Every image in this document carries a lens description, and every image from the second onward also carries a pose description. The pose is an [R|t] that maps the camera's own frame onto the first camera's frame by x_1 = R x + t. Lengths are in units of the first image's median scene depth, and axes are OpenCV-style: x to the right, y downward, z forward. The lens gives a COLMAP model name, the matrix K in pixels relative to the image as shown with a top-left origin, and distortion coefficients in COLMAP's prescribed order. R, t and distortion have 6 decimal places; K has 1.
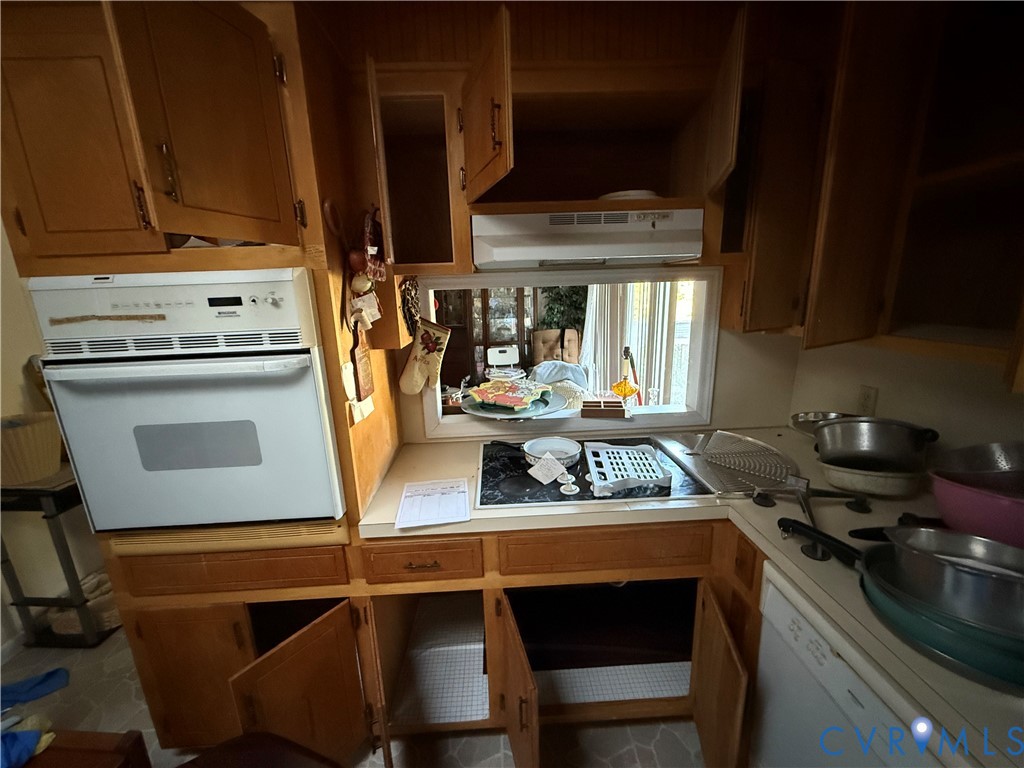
lens RADIAL K [[406.0, 0, 509.5], [0, 406.0, 384.1], [0, 0, 1]] dist [-0.008835, 0.000064]
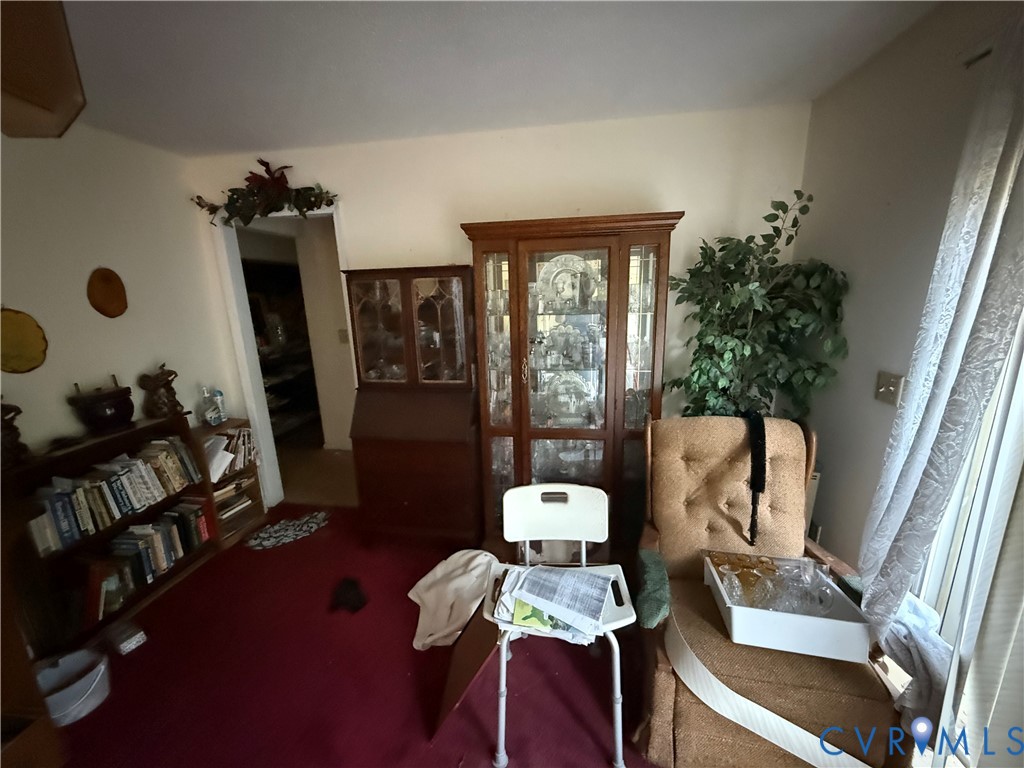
lens RADIAL K [[406.0, 0, 512.2], [0, 406.0, 381.1], [0, 0, 1]] dist [-0.008835, 0.000064]
pose [[0.983265, 0.039994, -0.177737, 0.001975], [-0.040773, 0.999168, -0.000731, -0.156024], [0.177560, 0.007965, 0.984078, 0.653413]]
